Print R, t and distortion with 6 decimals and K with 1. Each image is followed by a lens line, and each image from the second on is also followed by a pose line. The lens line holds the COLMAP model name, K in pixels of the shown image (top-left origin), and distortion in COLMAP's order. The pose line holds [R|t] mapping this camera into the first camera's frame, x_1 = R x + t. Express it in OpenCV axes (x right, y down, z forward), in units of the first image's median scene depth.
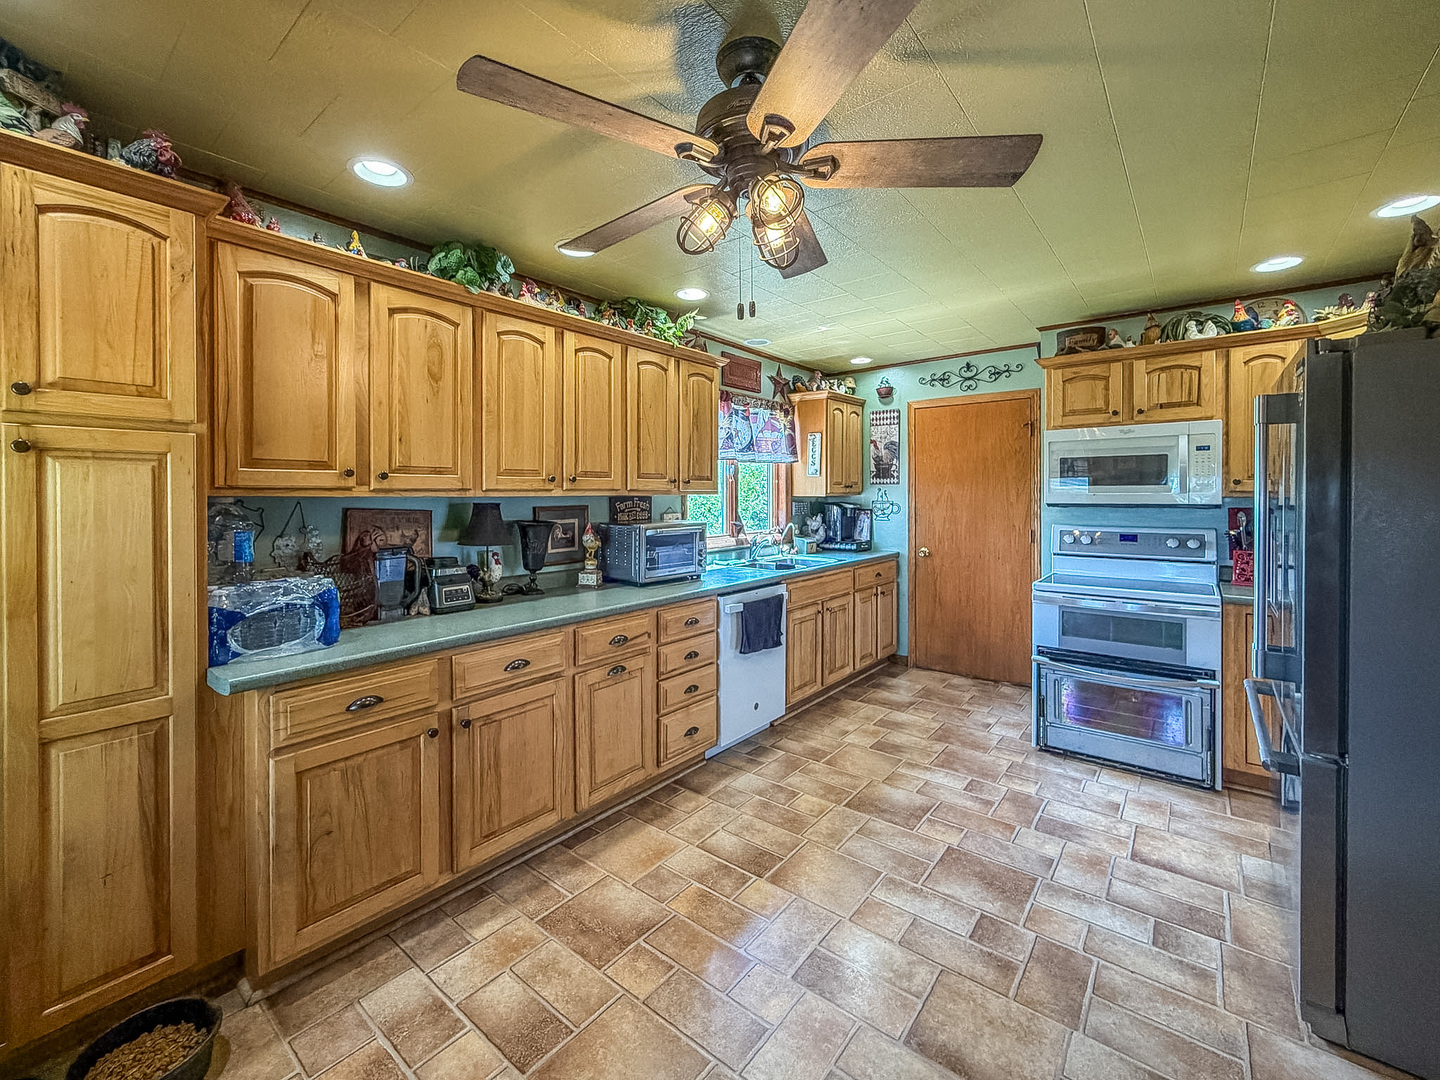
lens RADIAL K [[589.8, 0, 725.6], [0, 589.8, 501.1], [0, 0, 1]] dist [0.001241, 0.000076]
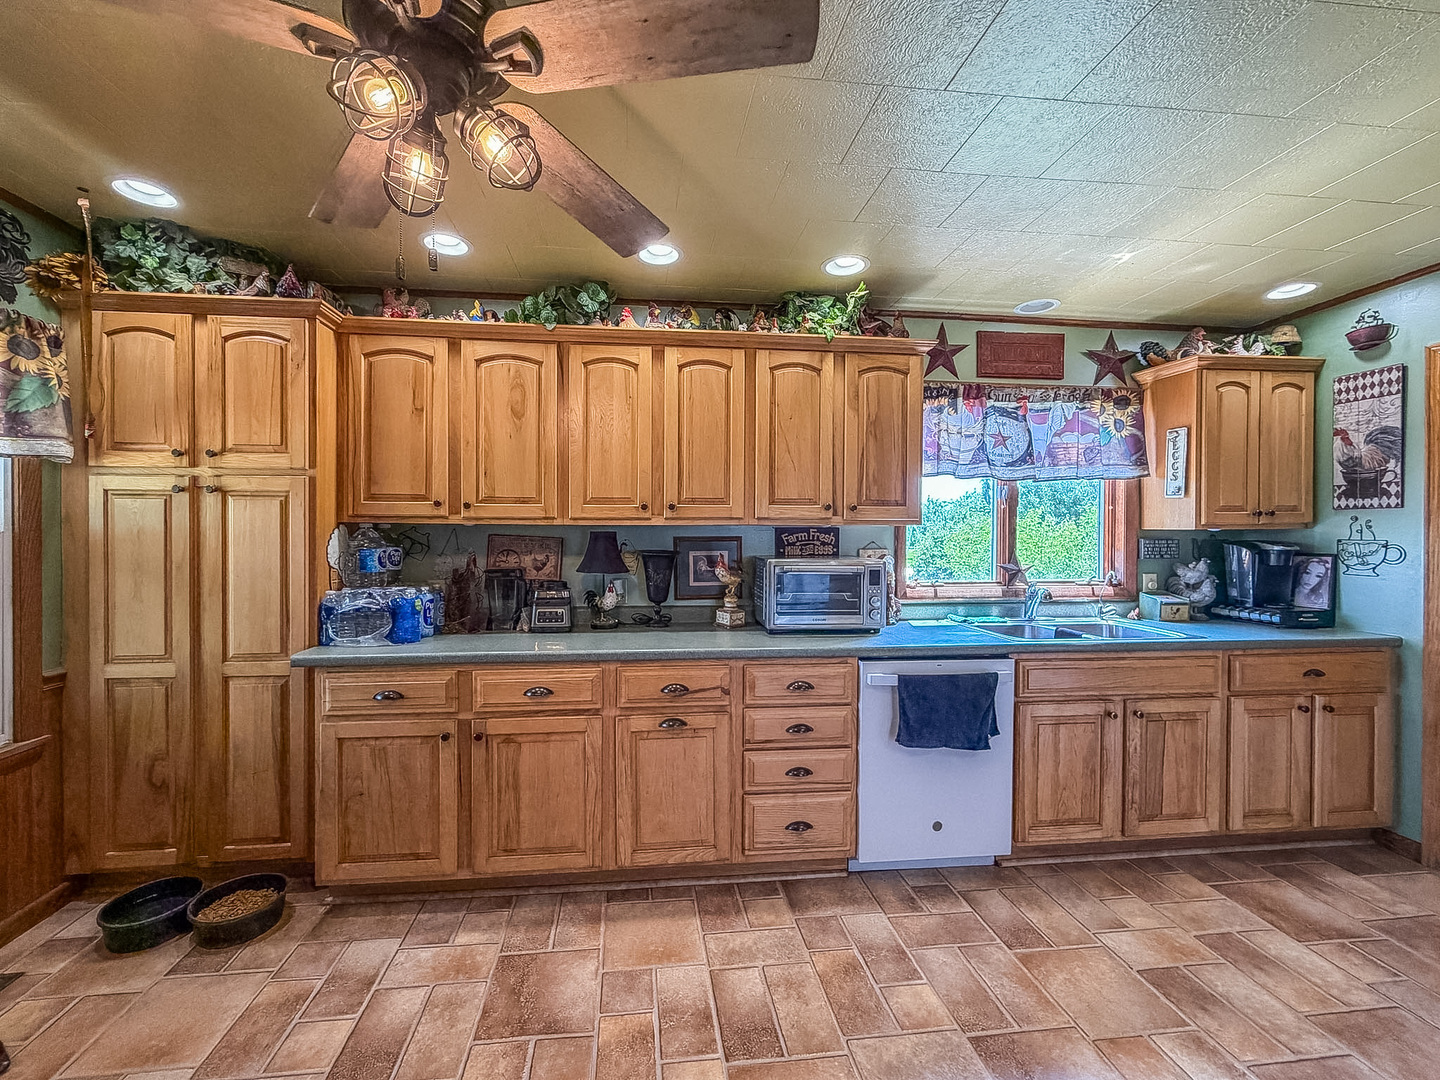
lens RADIAL K [[589.8, 0, 713.7], [0, 589.8, 536.7], [0, 0, 1]] dist [0.001241, 0.000076]
pose [[0.714399, 0.011743, -0.699640, 0.433364], [-0.013028, 0.999909, 0.003480, 0.005835], [0.699617, 0.006629, 0.714487, 0.385498]]
